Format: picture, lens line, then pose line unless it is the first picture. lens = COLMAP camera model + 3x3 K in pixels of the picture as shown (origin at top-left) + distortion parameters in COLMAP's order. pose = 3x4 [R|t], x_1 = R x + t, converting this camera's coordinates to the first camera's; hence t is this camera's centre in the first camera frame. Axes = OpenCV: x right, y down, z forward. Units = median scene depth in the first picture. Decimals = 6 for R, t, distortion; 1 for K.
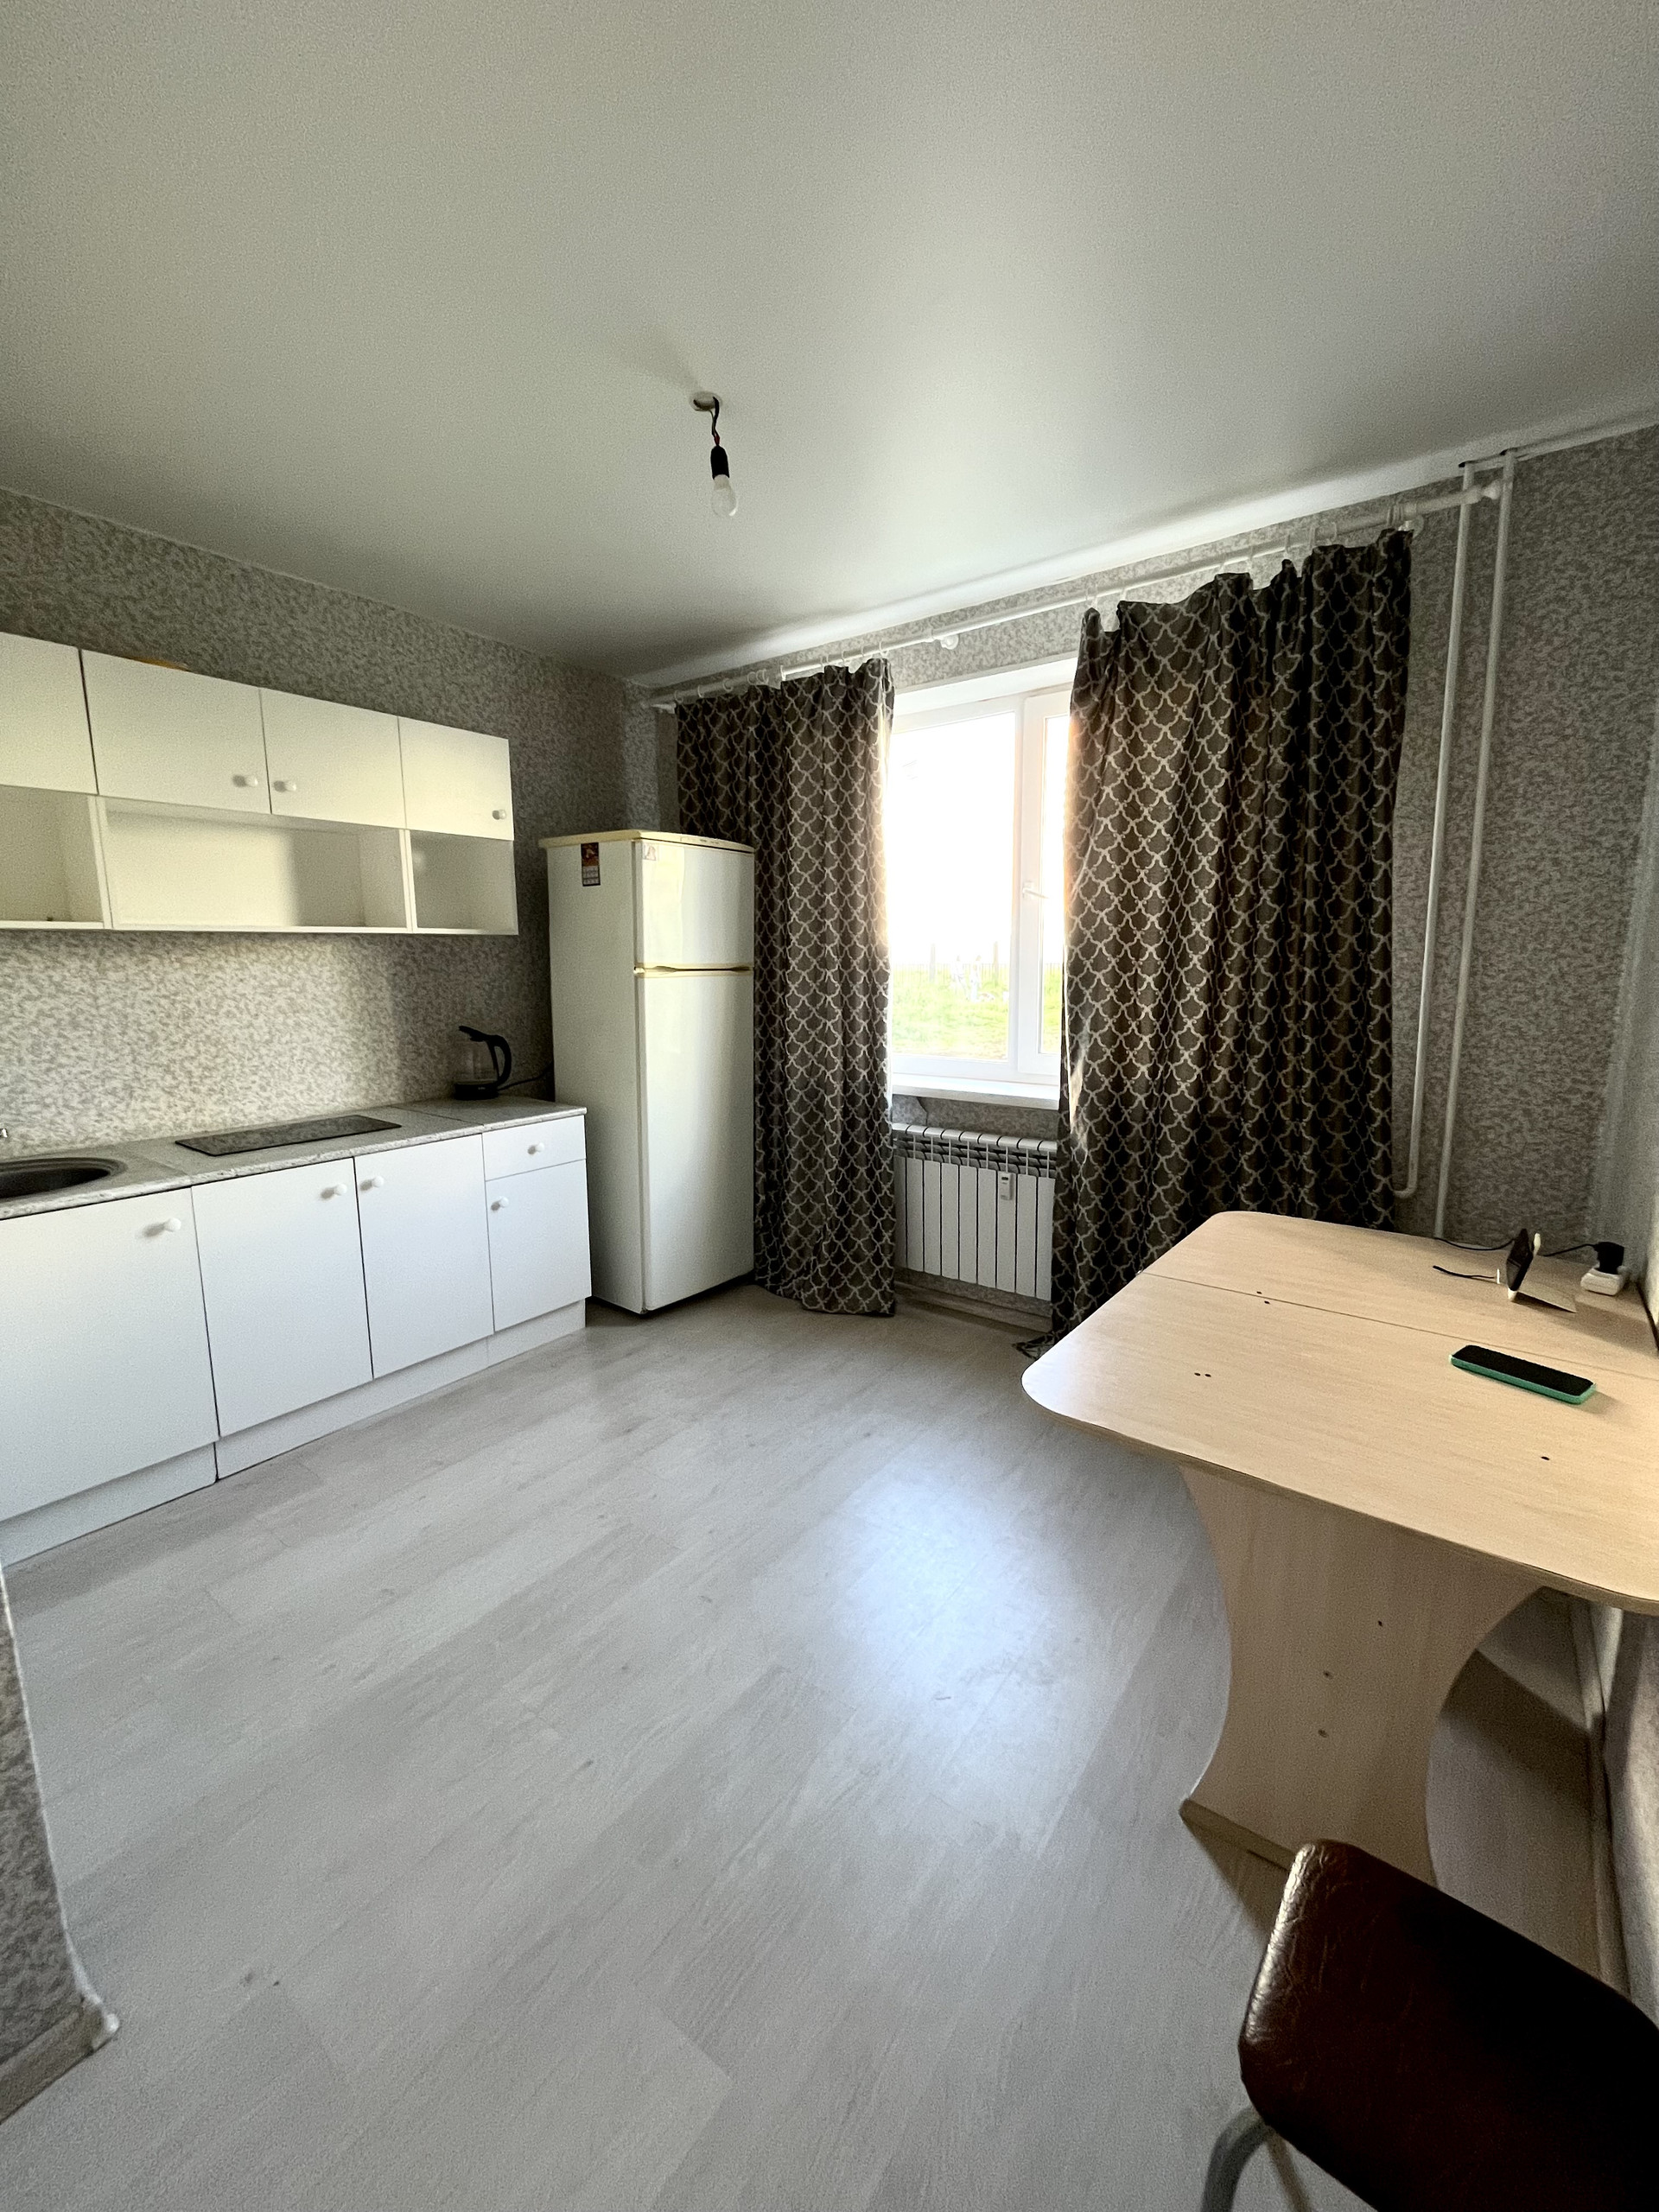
lens RADIAL K [[889.4, 0, 832.5], [0, 889.4, 1104.4], [0, 0, 1]] dist [-0.006743, -0.000115]
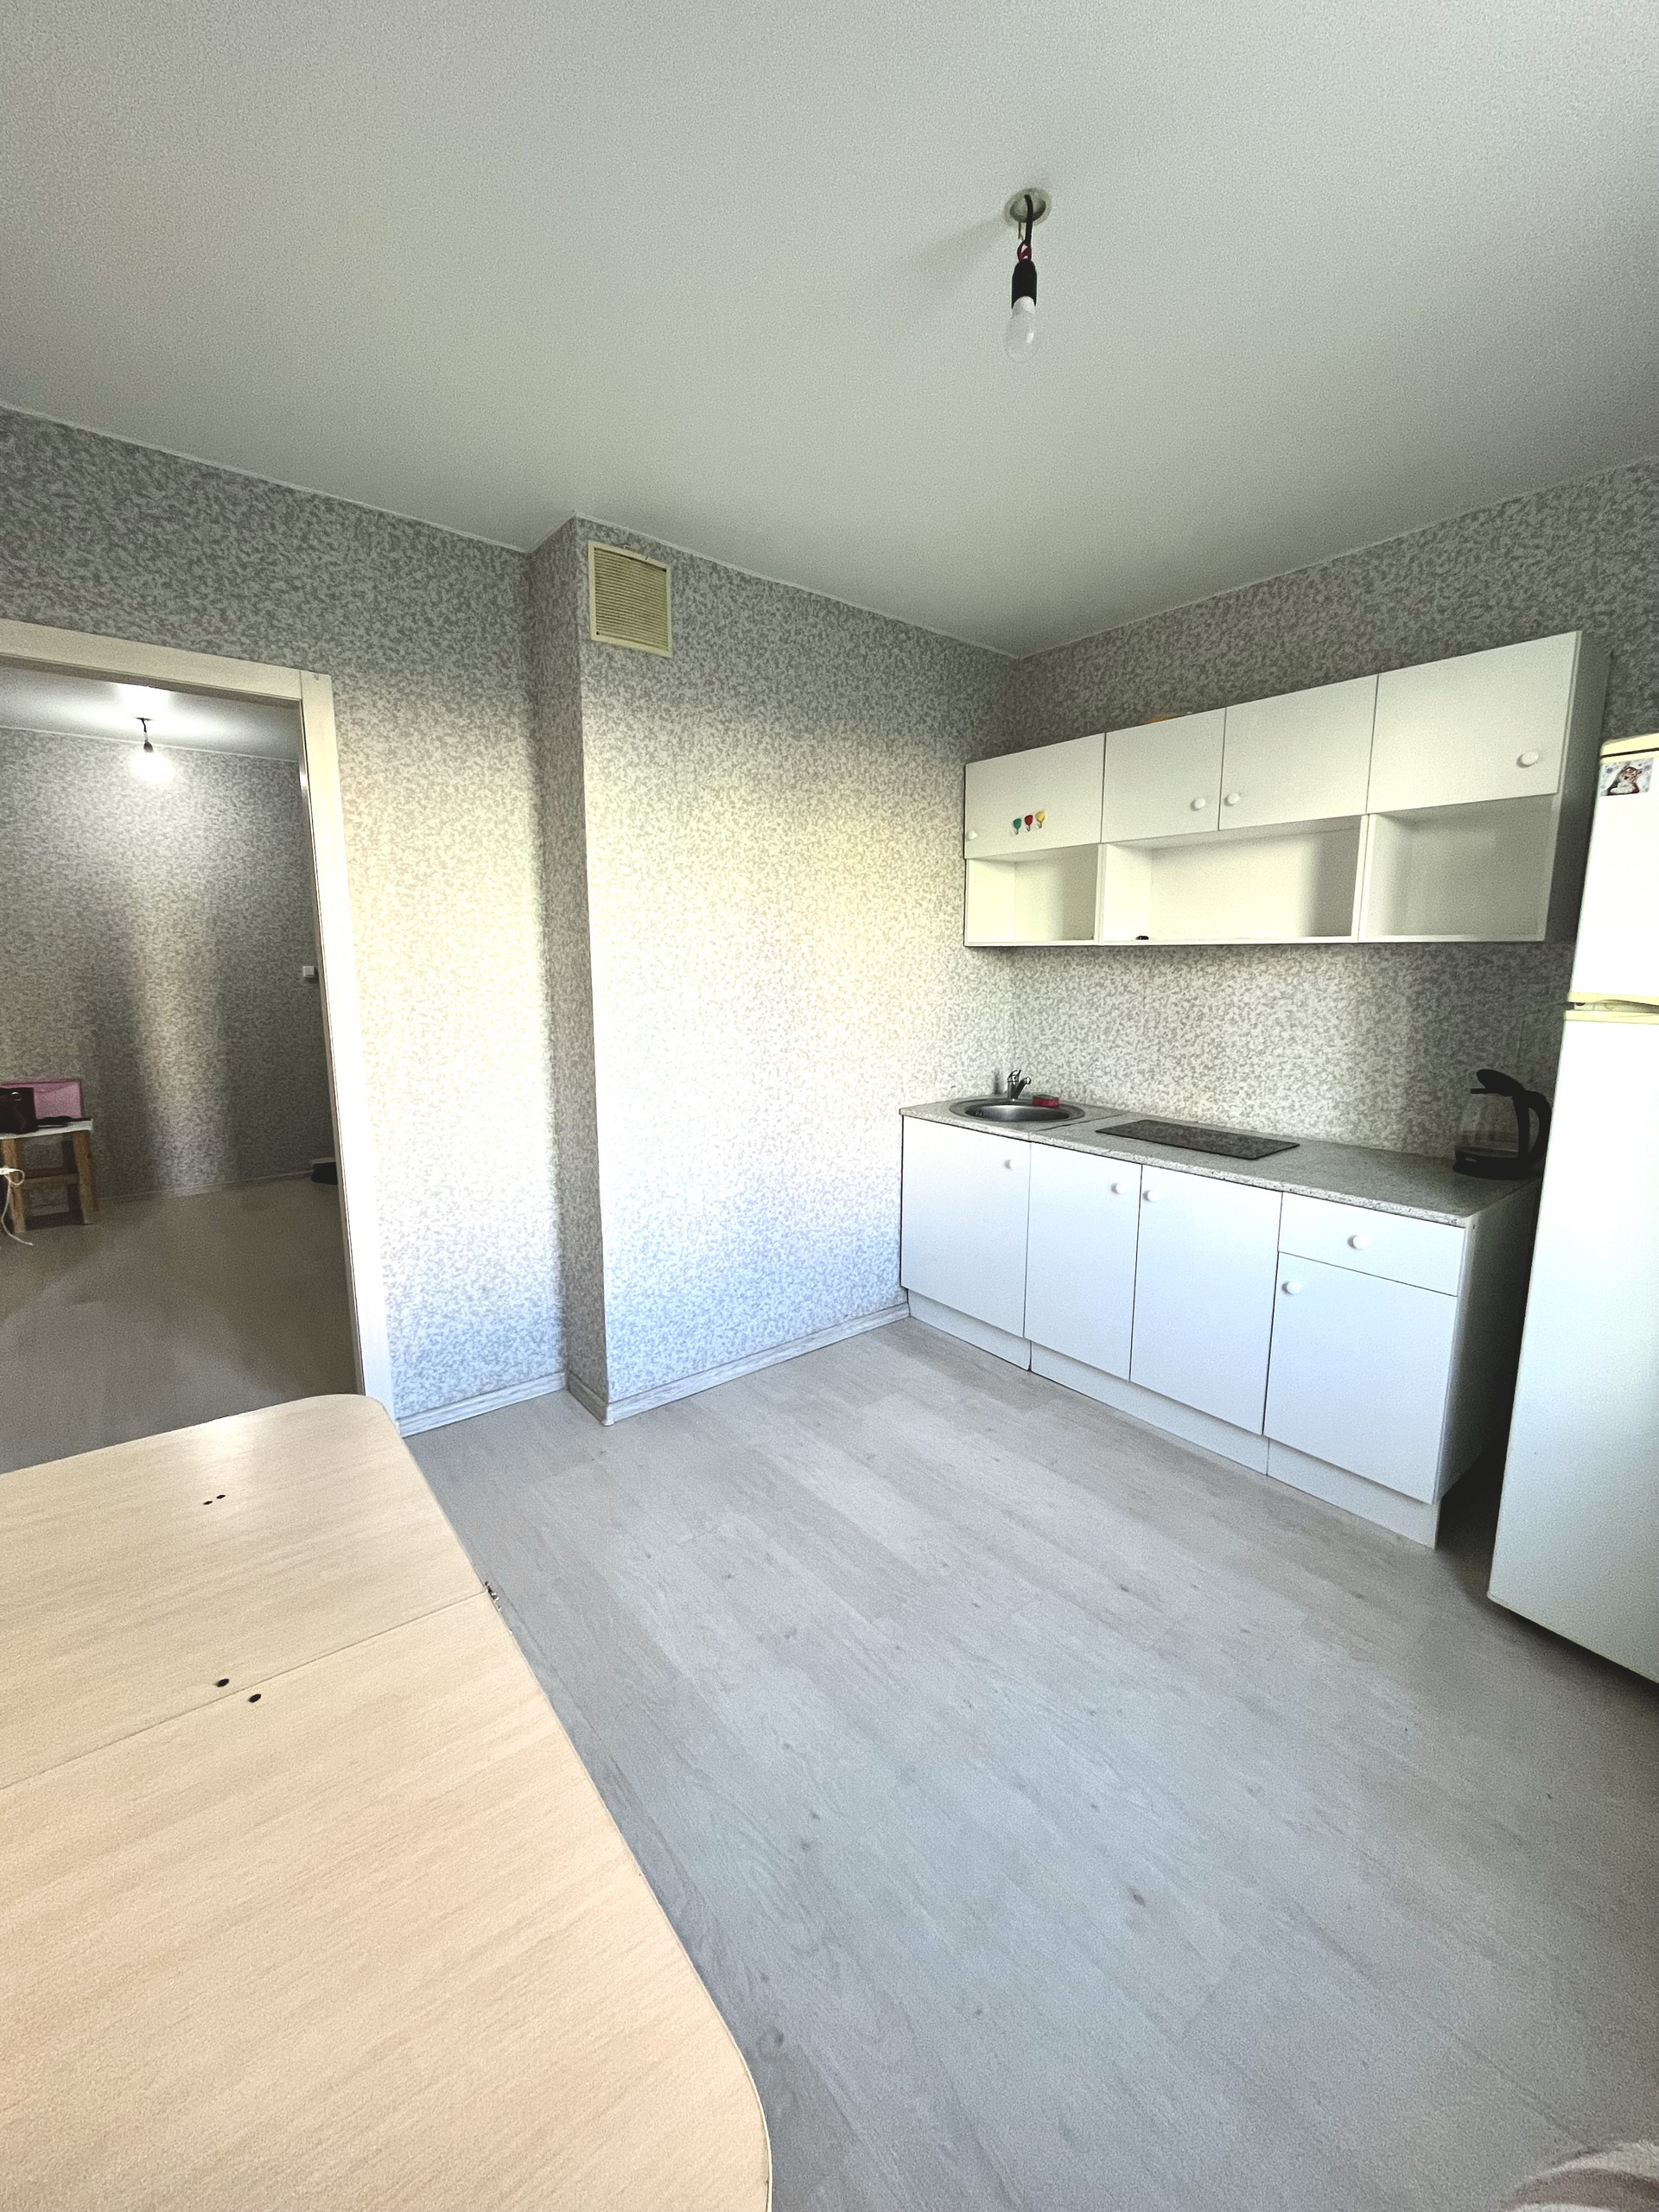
lens RADIAL K [[889.4, 0, 819.0], [0, 889.4, 1101.2], [0, 0, 1]] dist [-0.006743, -0.000115]
pose [[-0.261503, 0.163872, -0.951190, 0.475895], [-0.158336, 0.964848, 0.209755, -0.152944], [0.952127, 0.205459, -0.226364, 0.784170]]
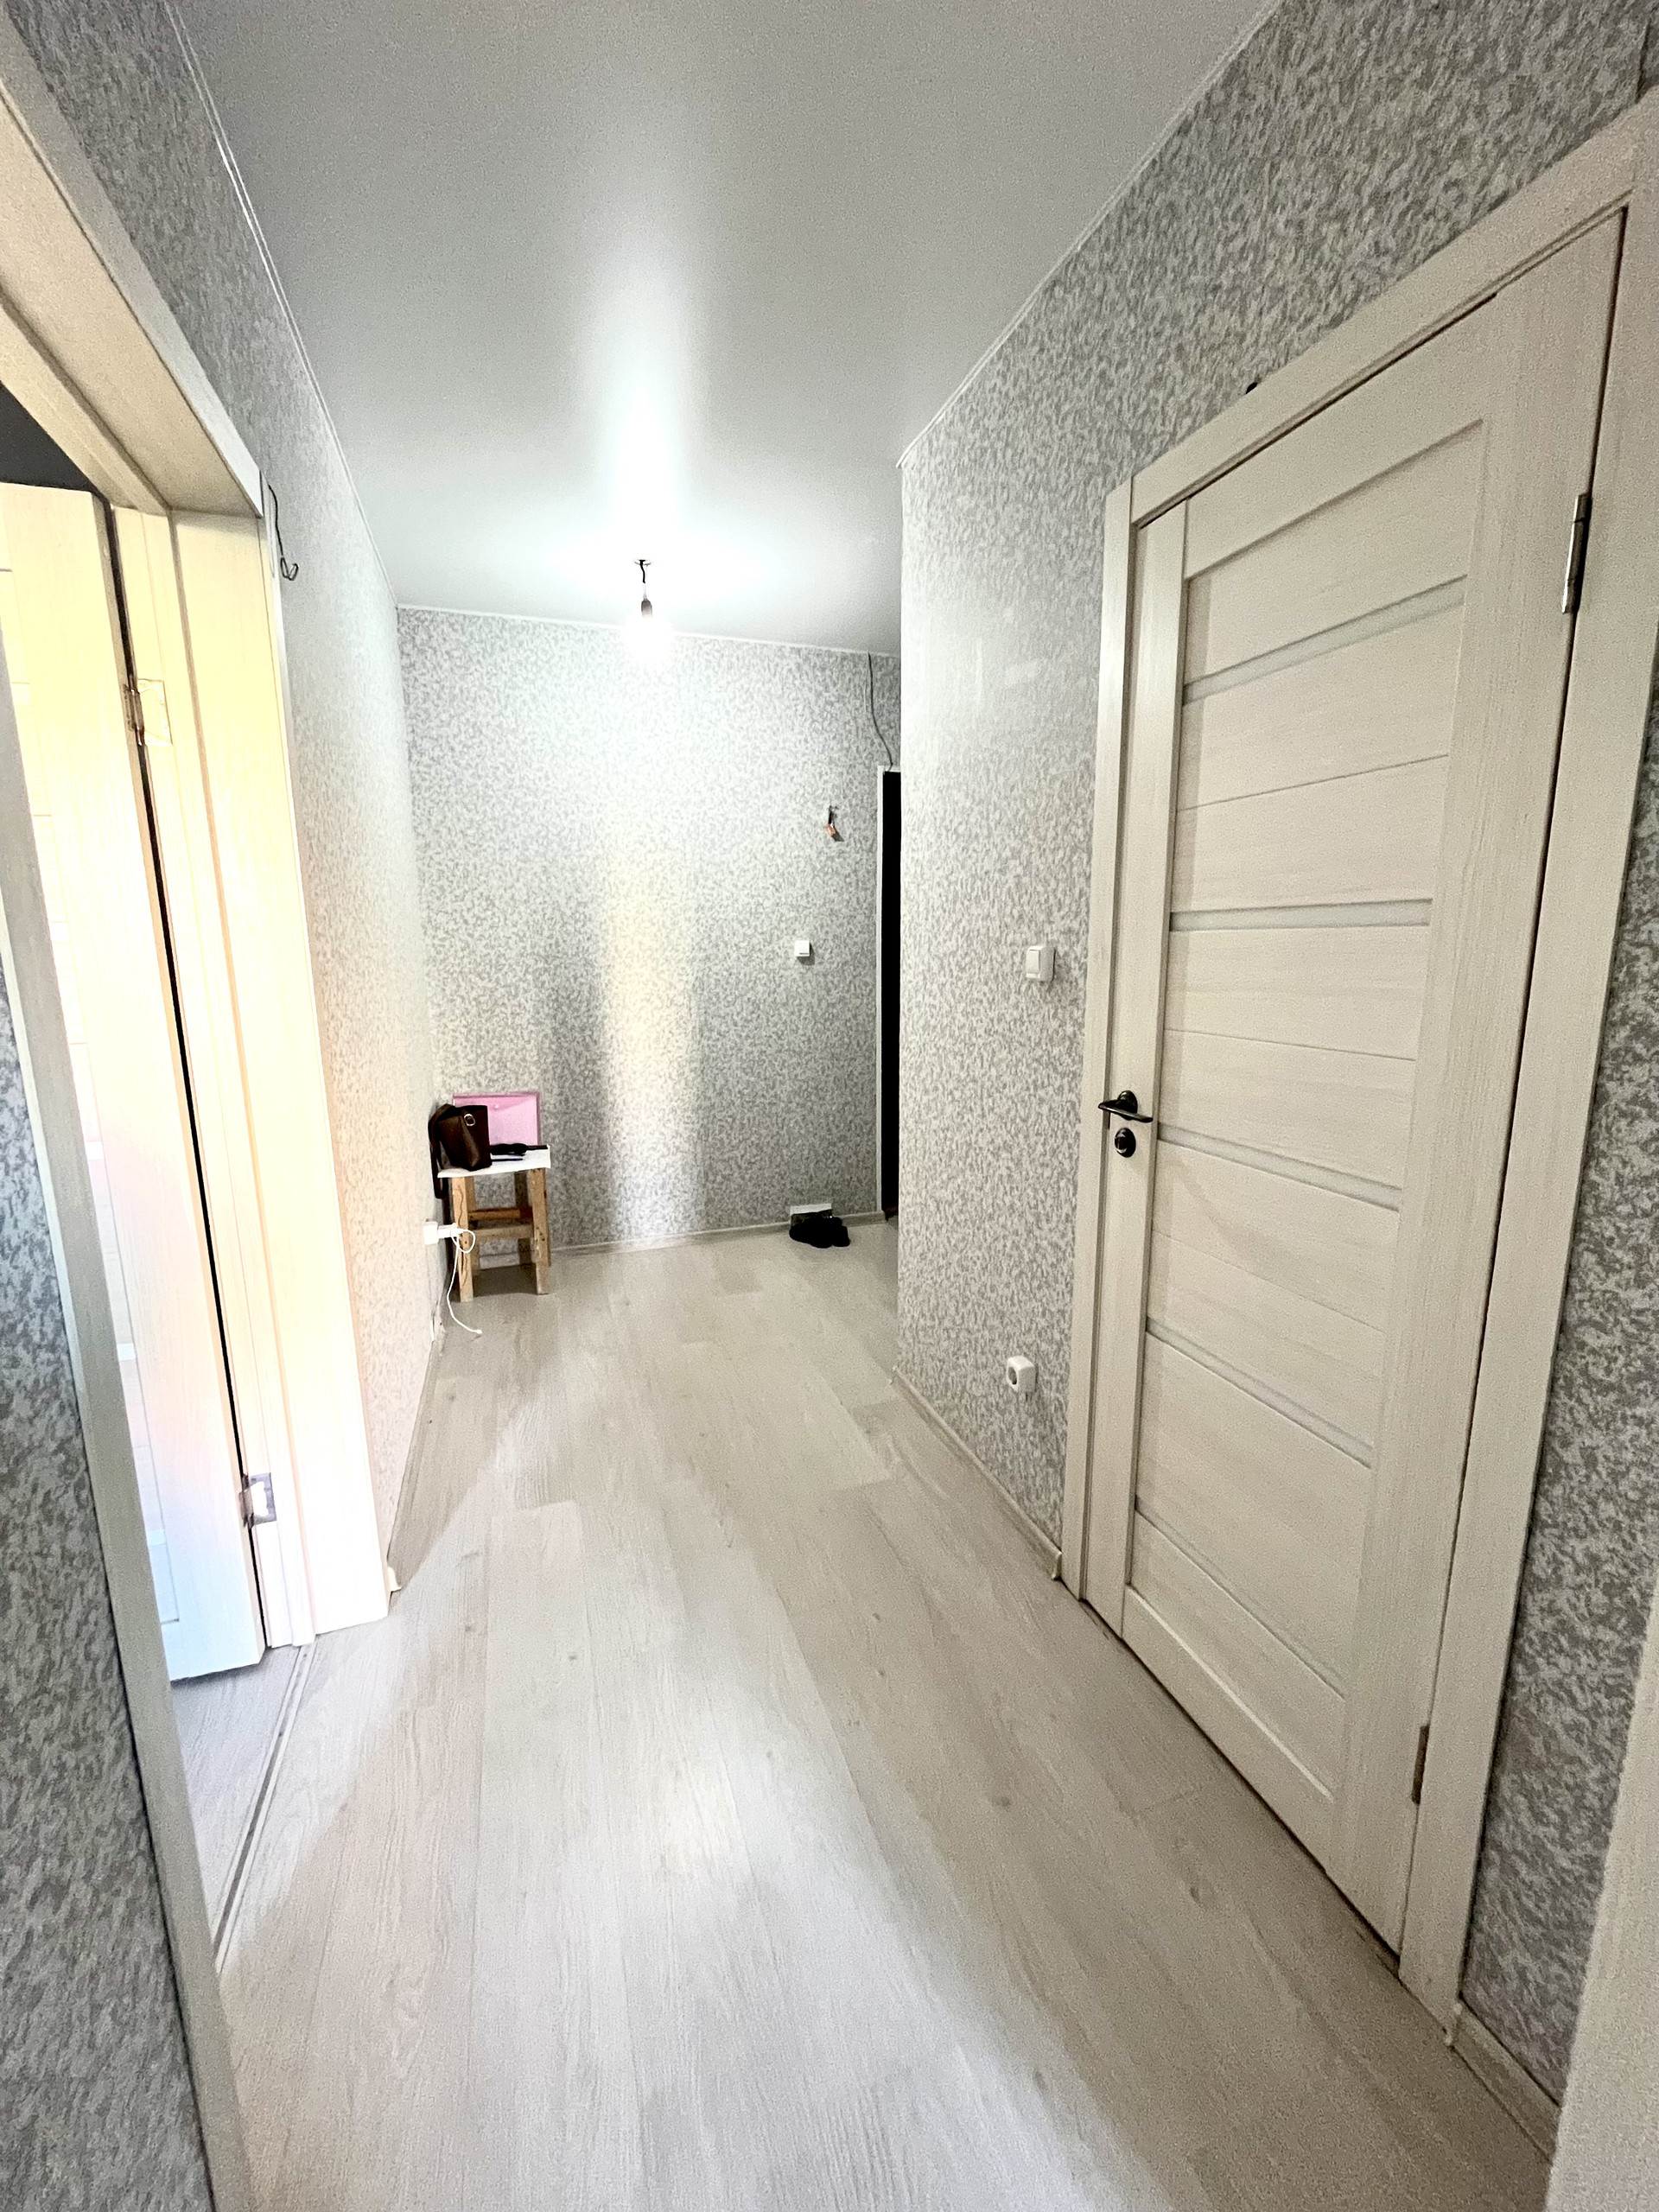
lens RADIAL K [[889.4, 0, 824.6], [0, 889.4, 1104.3], [0, 0, 1]] dist [-0.006743, -0.000115]
pose [[-0.580301, 0.162389, -0.798048, 0.268912], [-0.118239, 0.952737, 0.279843, -0.087099], [0.805773, 0.256754, -0.533673, 0.464122]]
